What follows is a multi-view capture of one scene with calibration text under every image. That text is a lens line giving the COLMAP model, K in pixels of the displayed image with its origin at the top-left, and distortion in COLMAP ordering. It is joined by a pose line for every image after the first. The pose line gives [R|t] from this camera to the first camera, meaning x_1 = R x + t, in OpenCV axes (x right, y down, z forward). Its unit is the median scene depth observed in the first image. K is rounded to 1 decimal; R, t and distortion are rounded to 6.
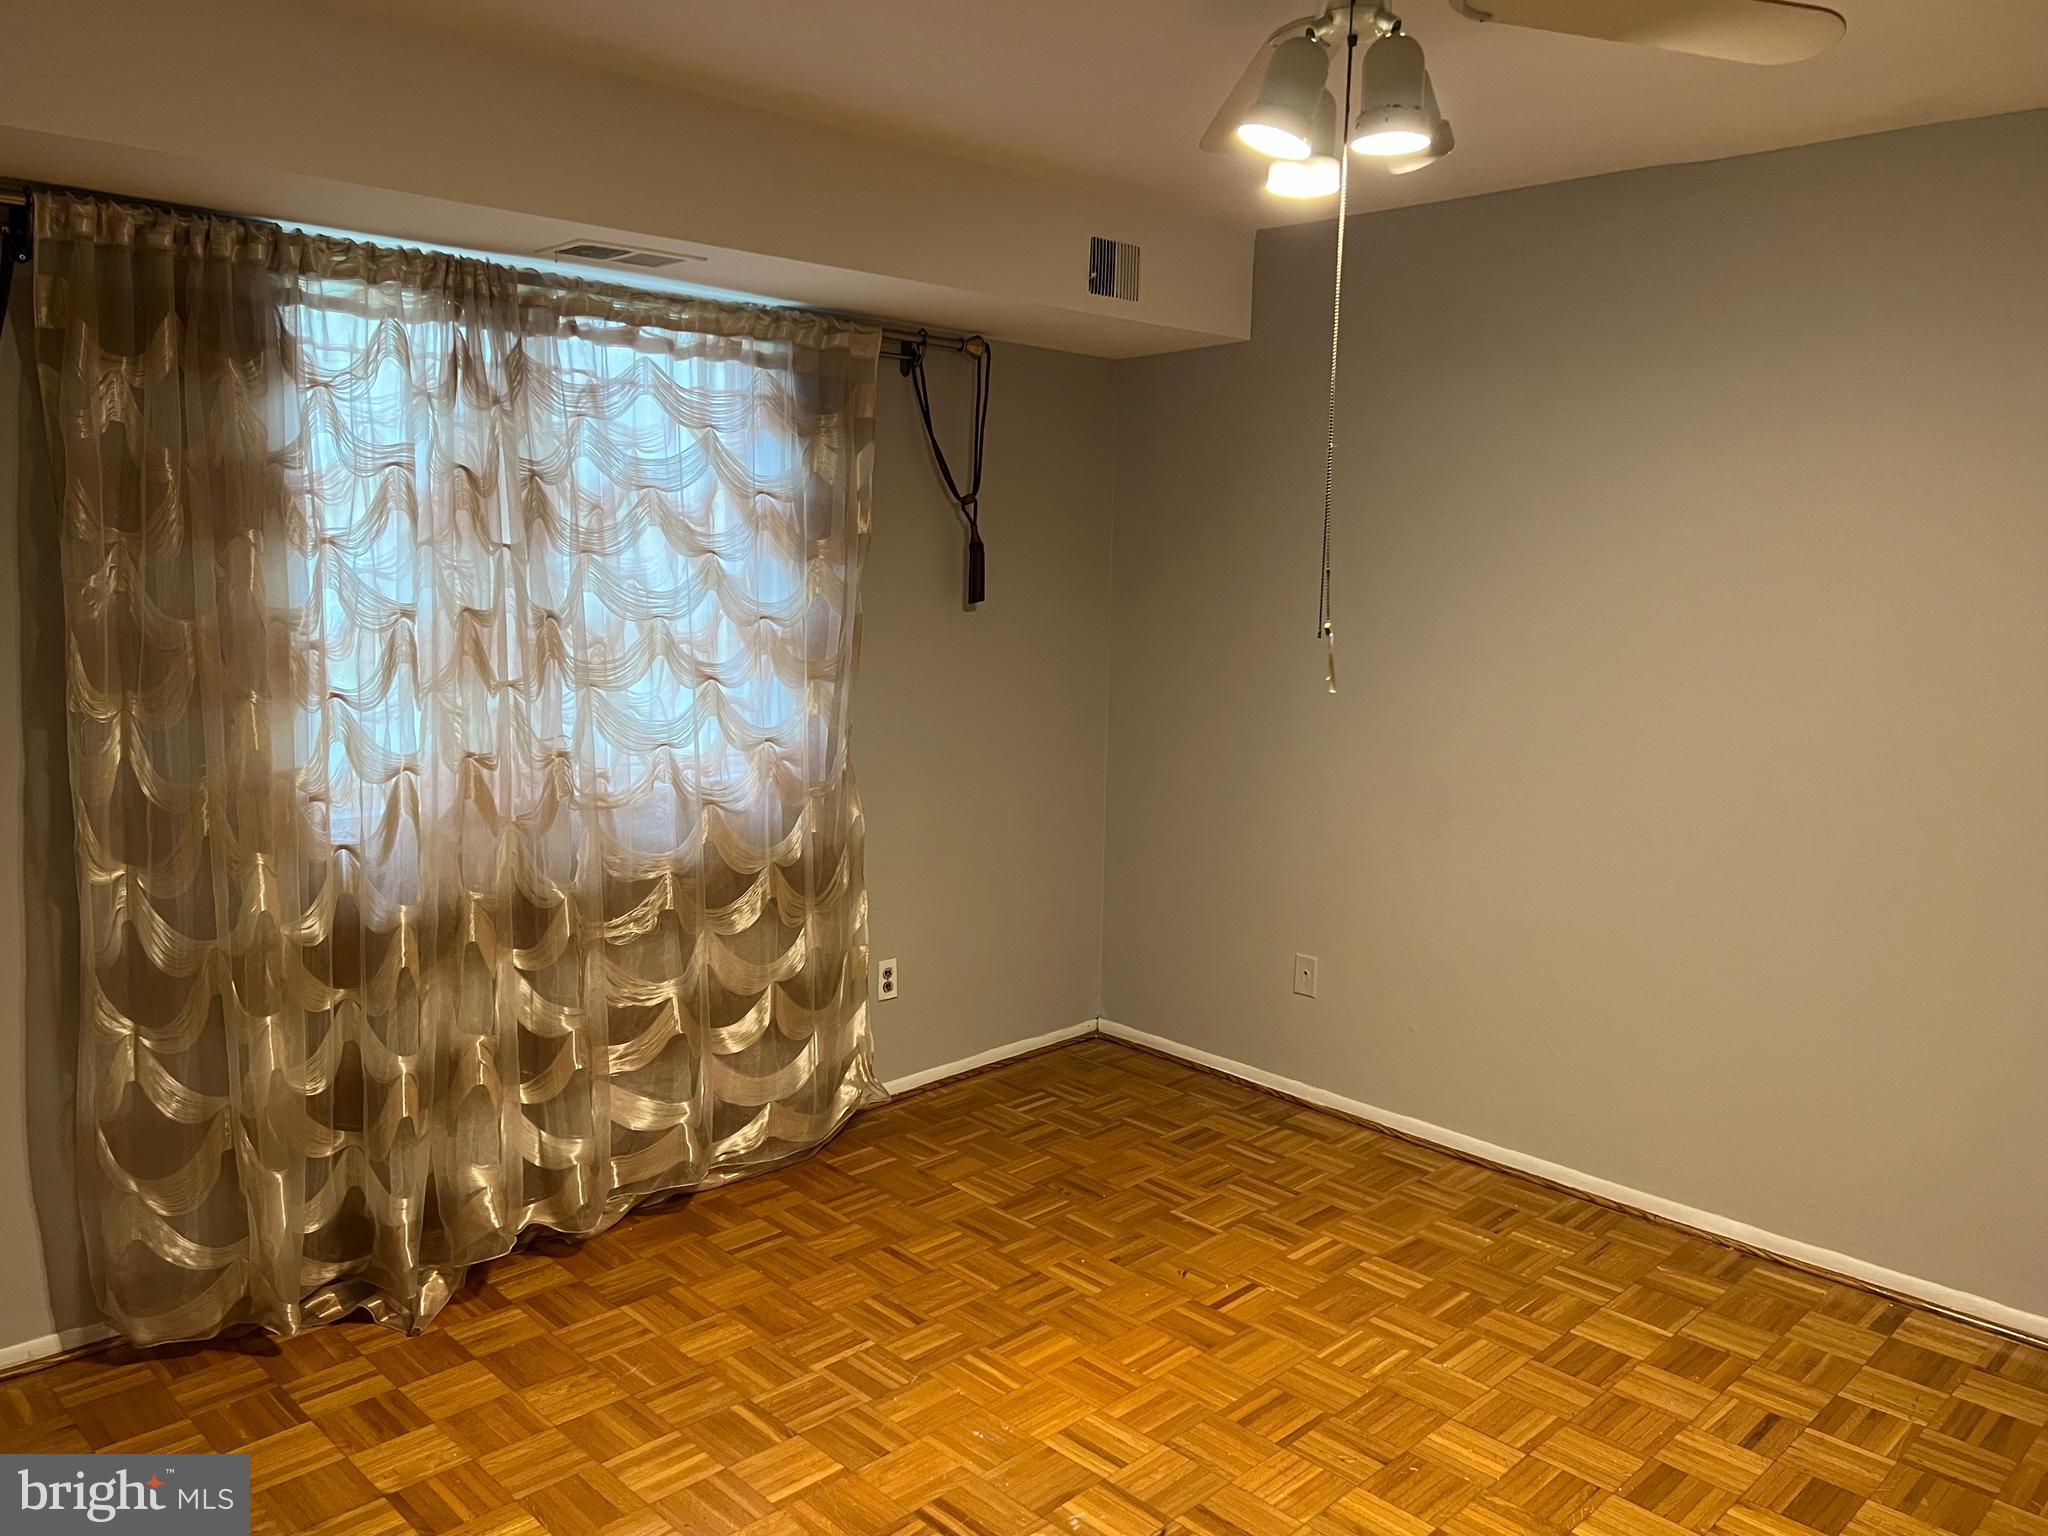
lens RADIAL K [[1588.1, 0, 1013.8], [0, 1588.1, 766.7], [0, 0, 1]] dist [0.080336, -0.067122]
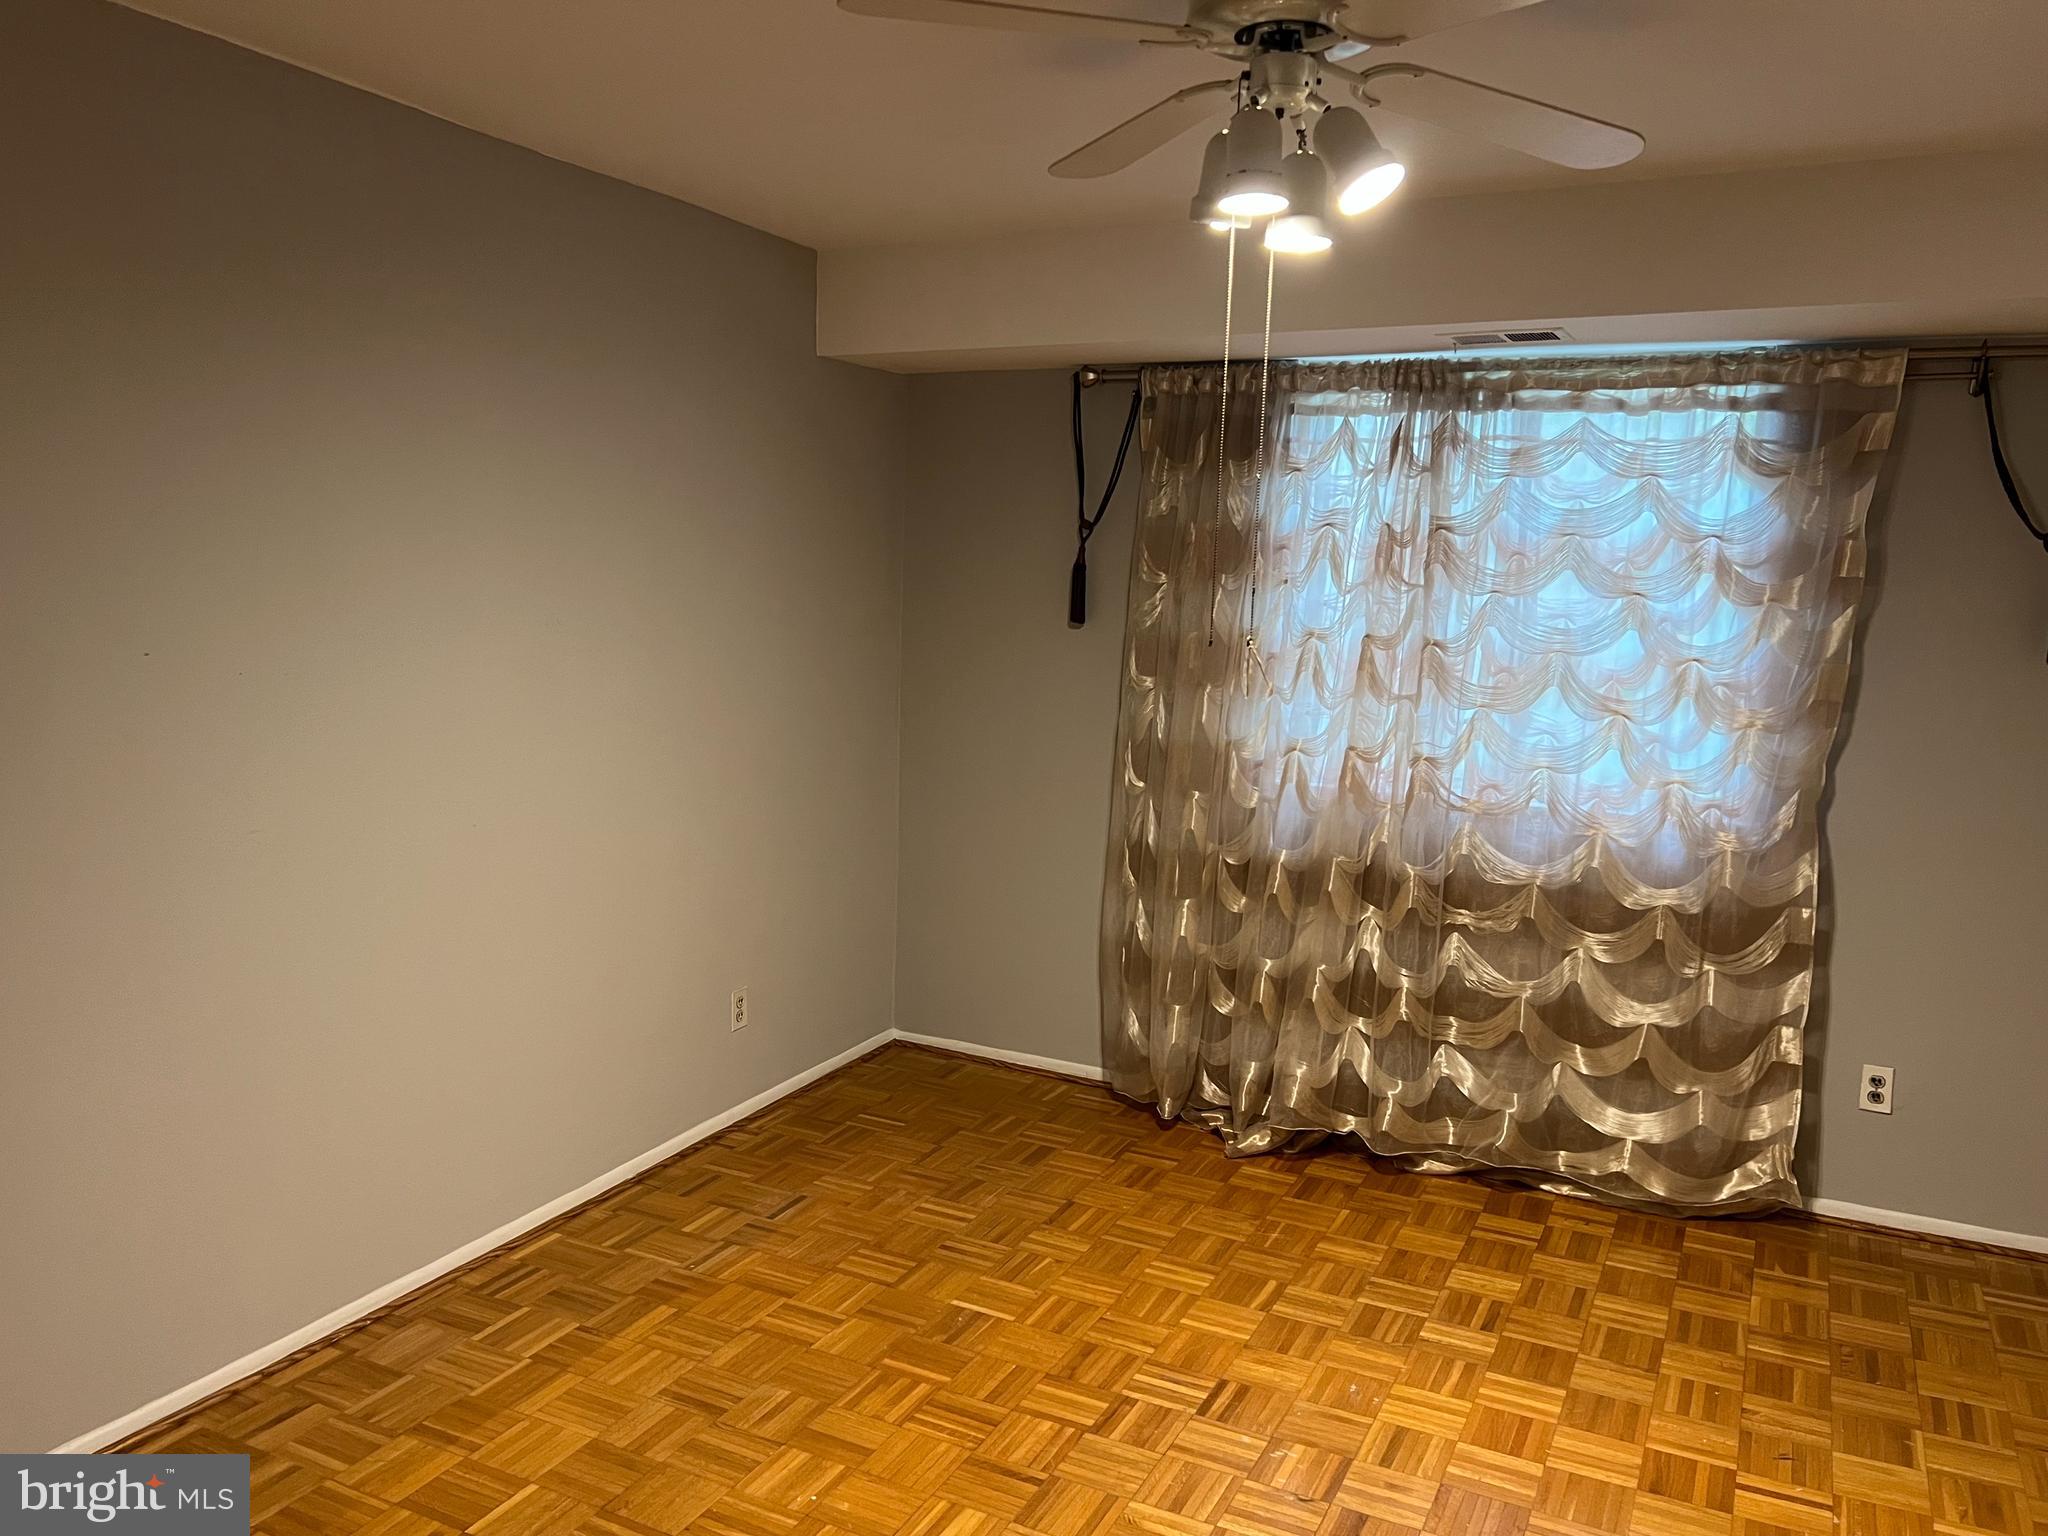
lens RADIAL K [[1588.1, 0, 1015.9], [0, 1588.1, 766.7], [0, 0, 1]] dist [0.080336, -0.067122]
pose [[0.327094, 0.108100, -0.938788, 0.737817], [-0.155434, 0.986060, 0.059387, -0.024837], [0.932121, 0.126495, 0.339337, 0.303015]]
